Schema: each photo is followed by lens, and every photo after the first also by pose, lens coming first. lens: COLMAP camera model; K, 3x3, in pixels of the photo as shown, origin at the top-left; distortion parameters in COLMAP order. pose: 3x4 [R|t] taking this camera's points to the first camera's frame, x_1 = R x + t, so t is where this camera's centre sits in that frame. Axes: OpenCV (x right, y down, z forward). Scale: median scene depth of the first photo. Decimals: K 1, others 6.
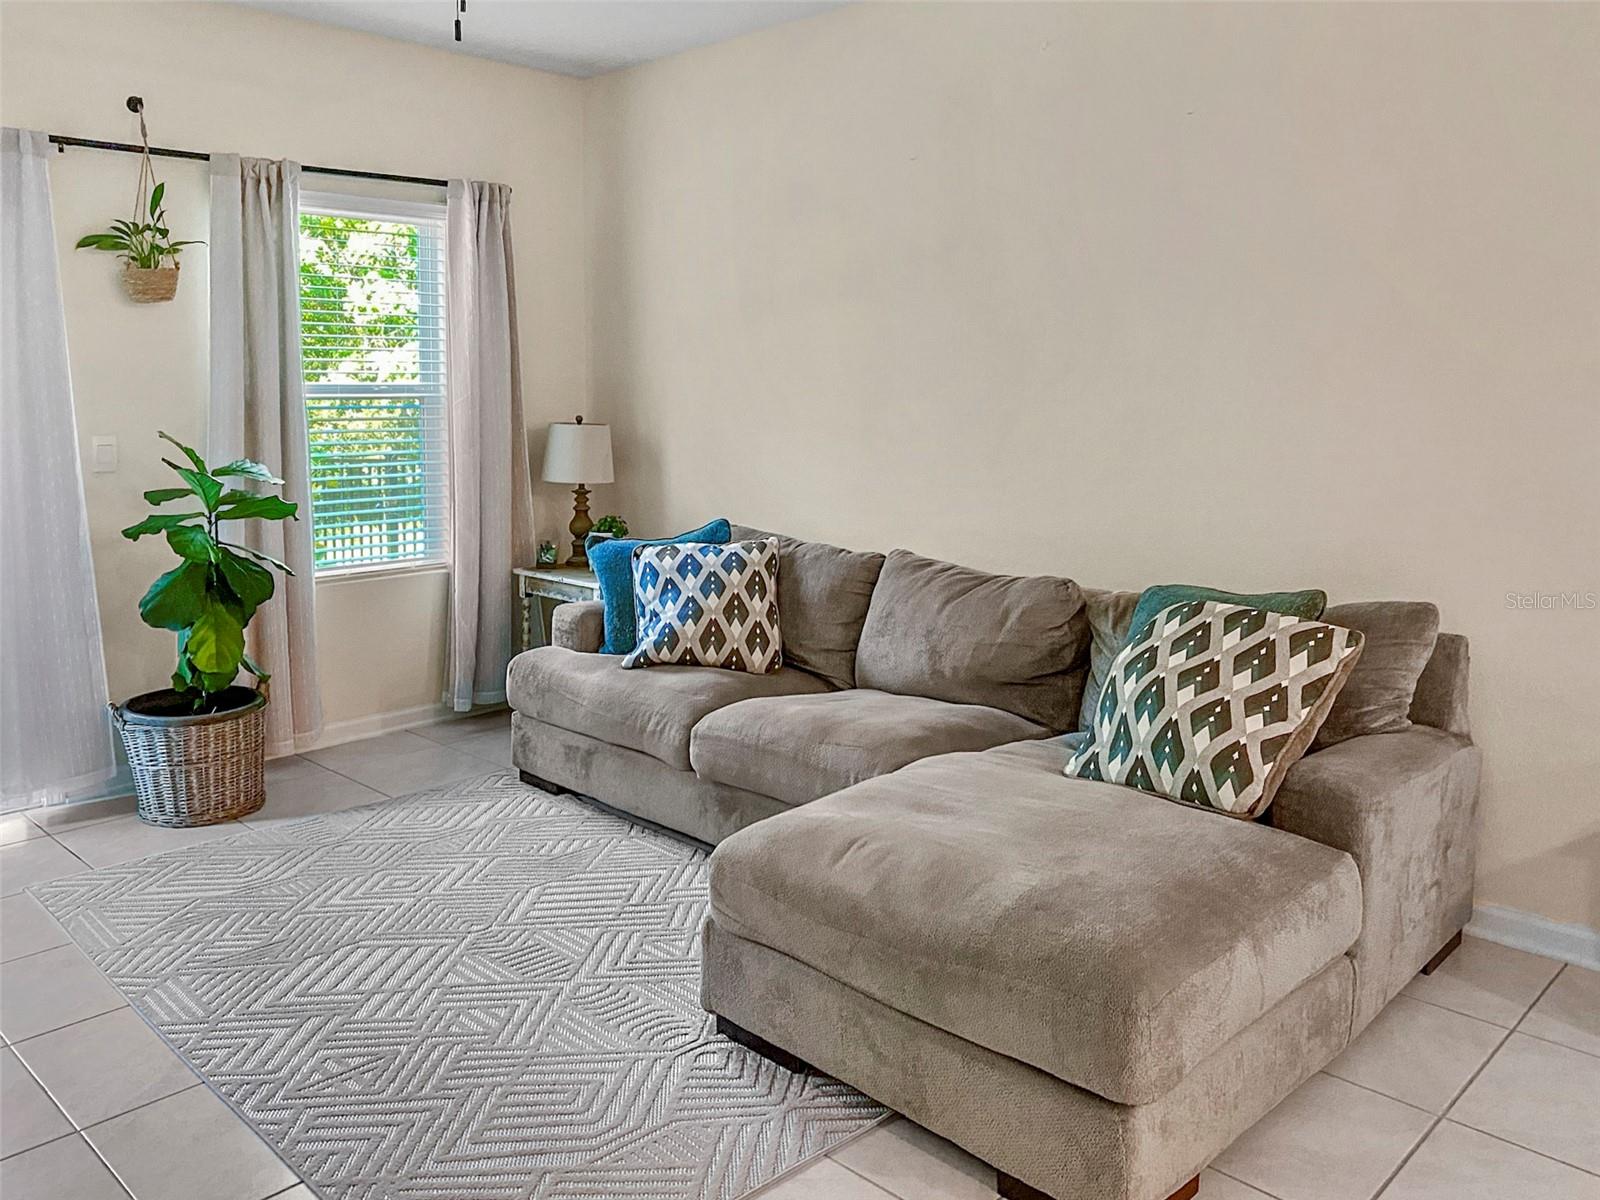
lens RADIAL K [[1248.7, 0, 801.3], [0, 1248.7, 464.1], [0, 0, 1]] dist [-0.006012, -0.004539]
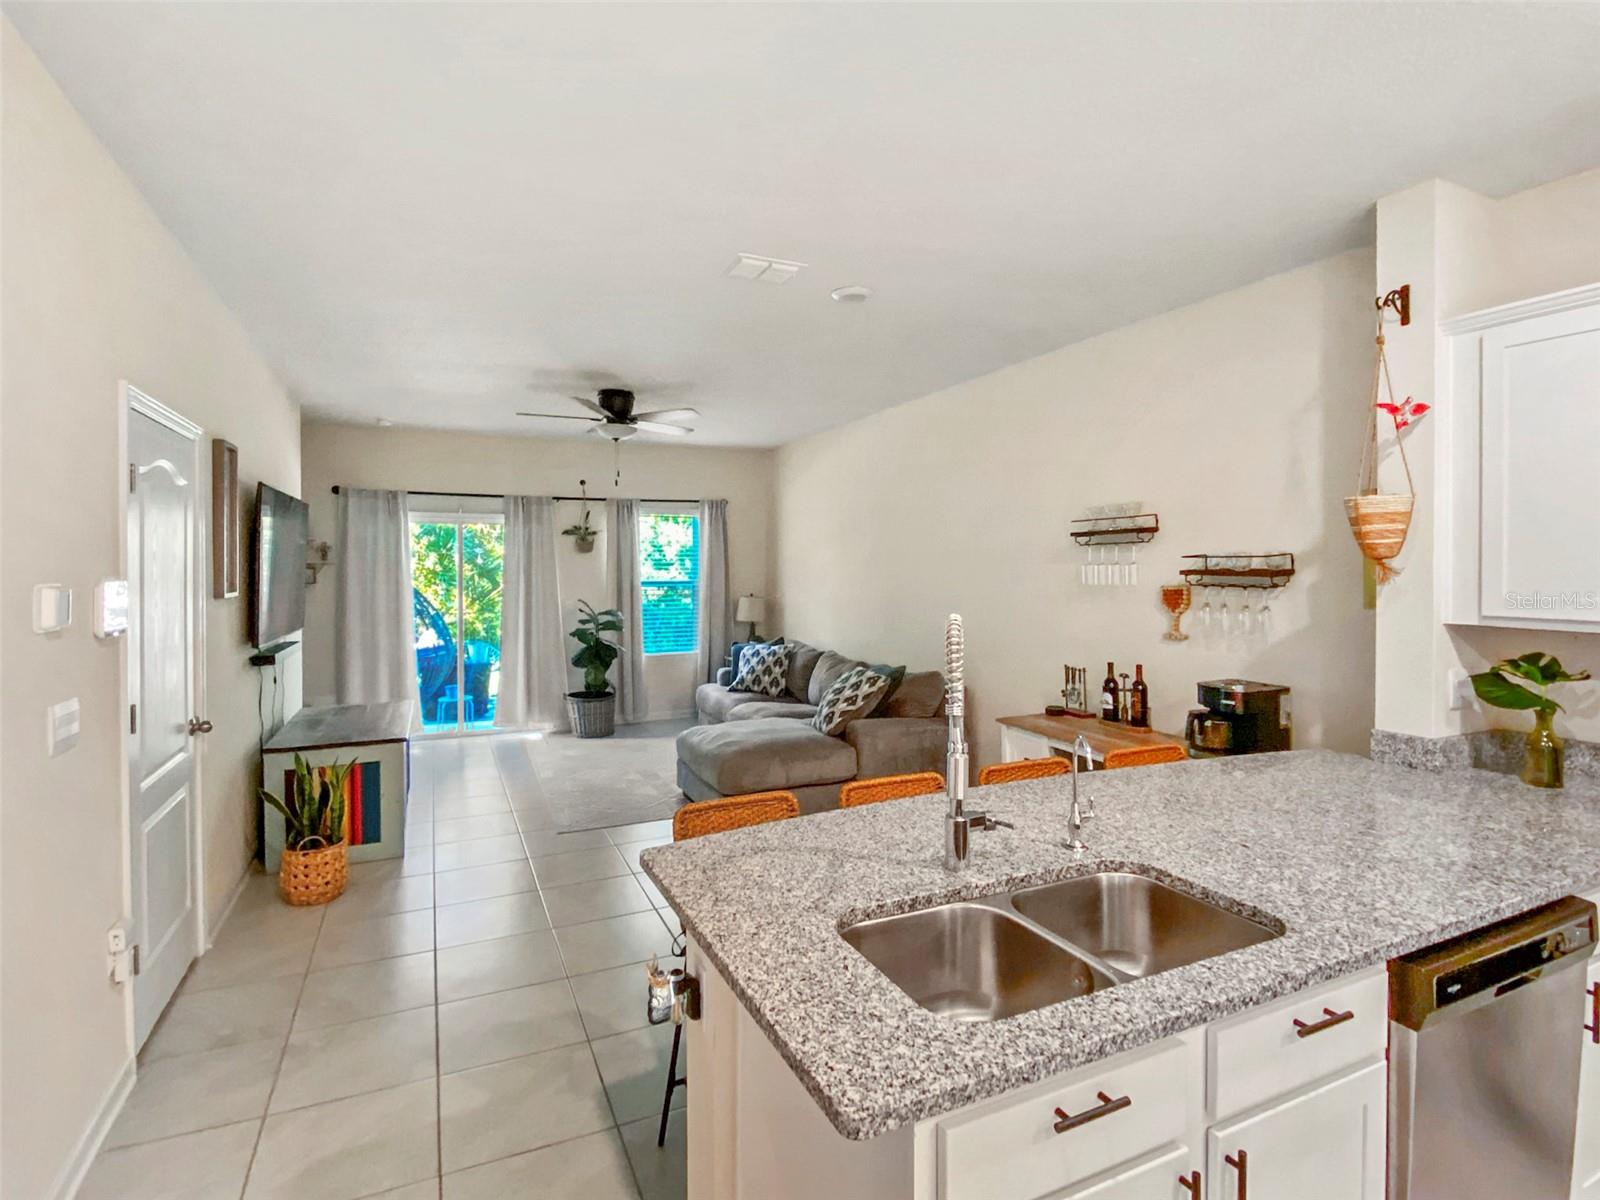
lens RADIAL K [[803.8, 0, 803.2], [0, 803.8, 575.9], [0, 0, 1]] dist [0.032104, -0.037318]
pose [[0.930392, 0.001086, -0.366565, 0.628801], [-0.017786, 0.998952, -0.042182, -0.010714], [0.366135, 0.045766, 0.929436, -0.527677]]
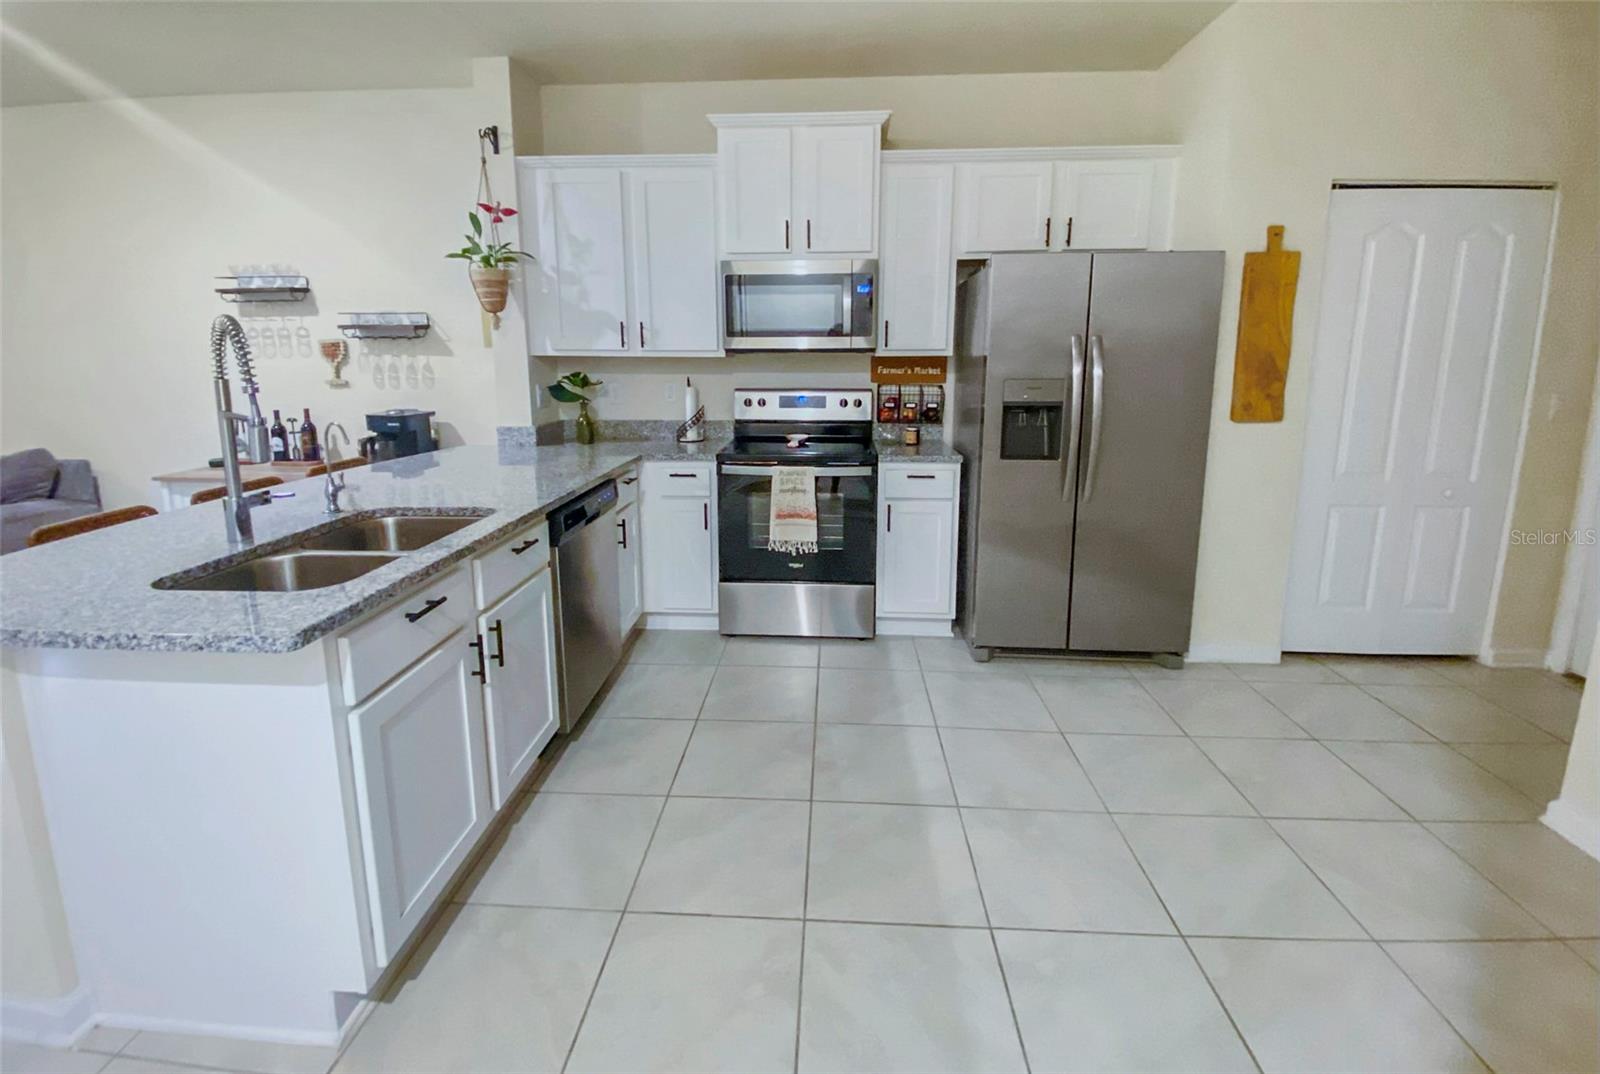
lens RADIAL K [[680.0, 0, 797.1], [0, 680.0, 471.6], [0, 0, 1]] dist [0.017774, -0.032191]
pose [[0.753541, -0.108578, 0.648372, 0.542841], [0.035396, 0.991537, 0.124908, 0.039550], [-0.656447, -0.071174, 0.751007, -0.633844]]
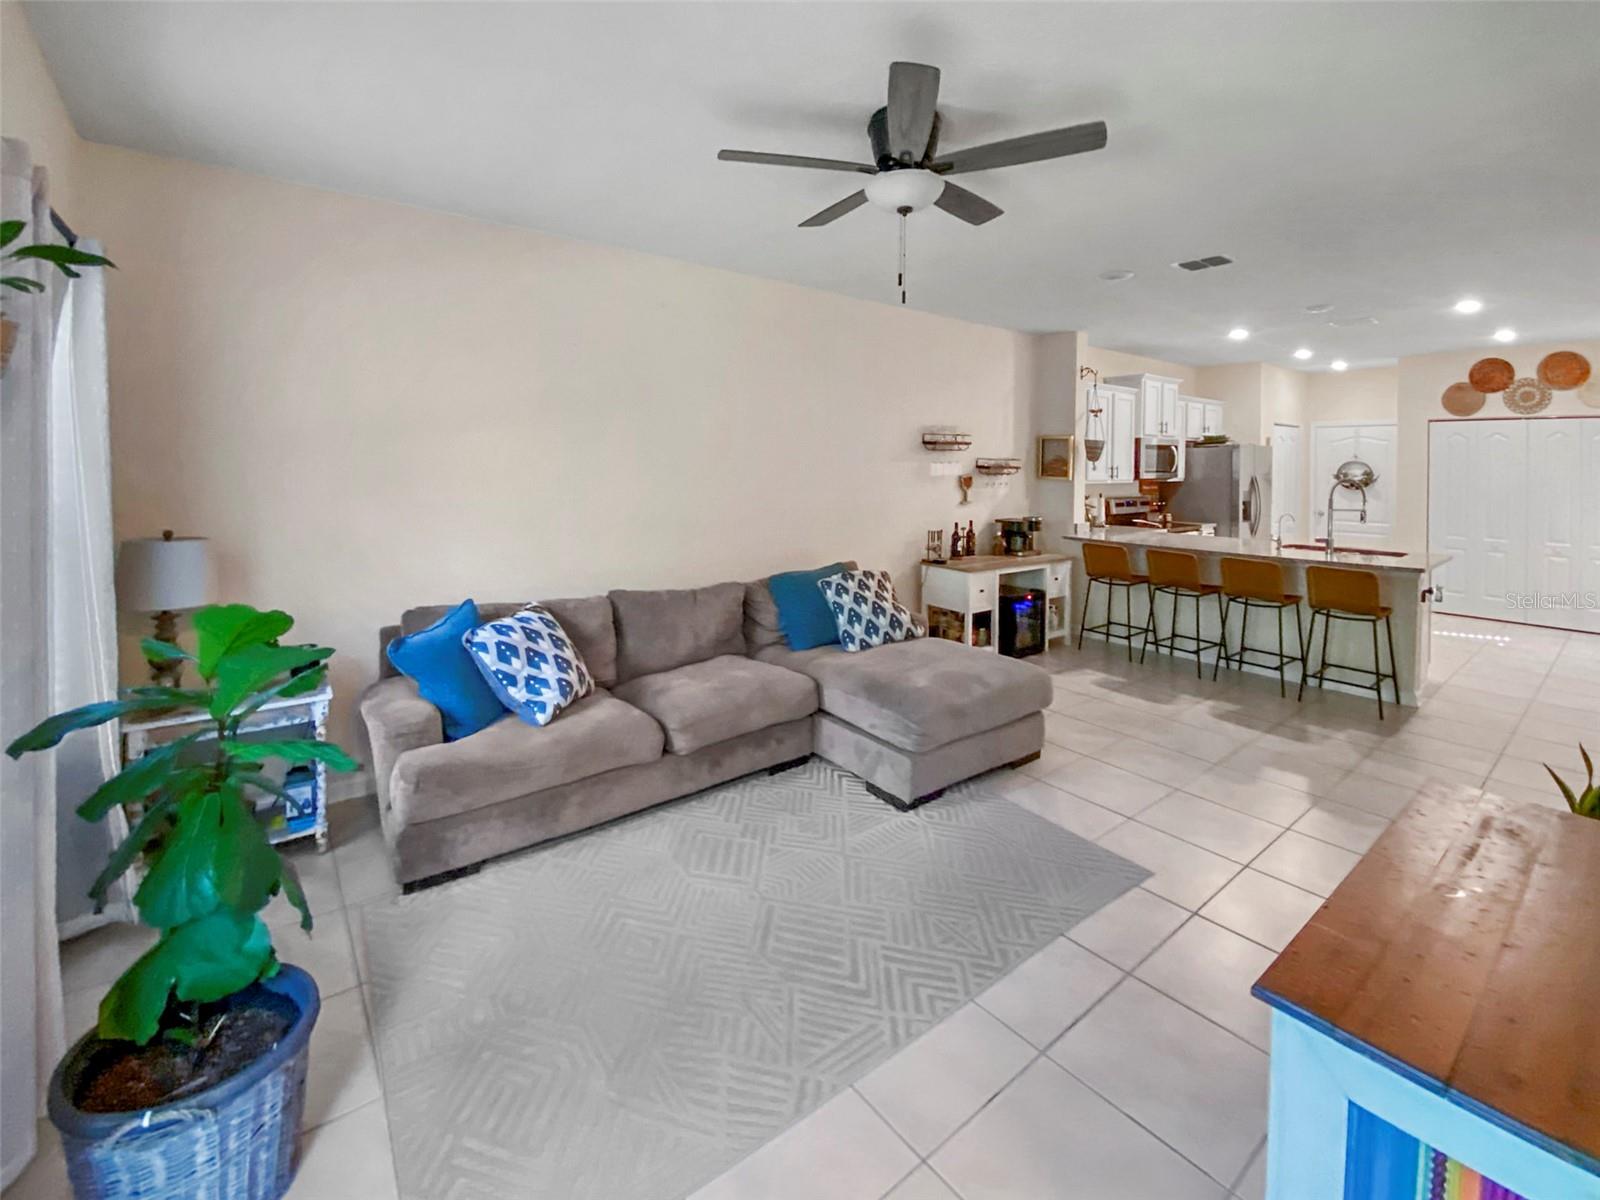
lens RADIAL K [[687.8, 0, 803.7], [0, 687.8, 464.1], [0, 0, 1]] dist [0.041083, -0.032553]
pose [[0.135503, -0.009308, 0.990733, -0.798360], [0.045388, 0.998964, 0.003178, -0.089504], [-0.989737, 0.044537, 0.135785, 0.640800]]
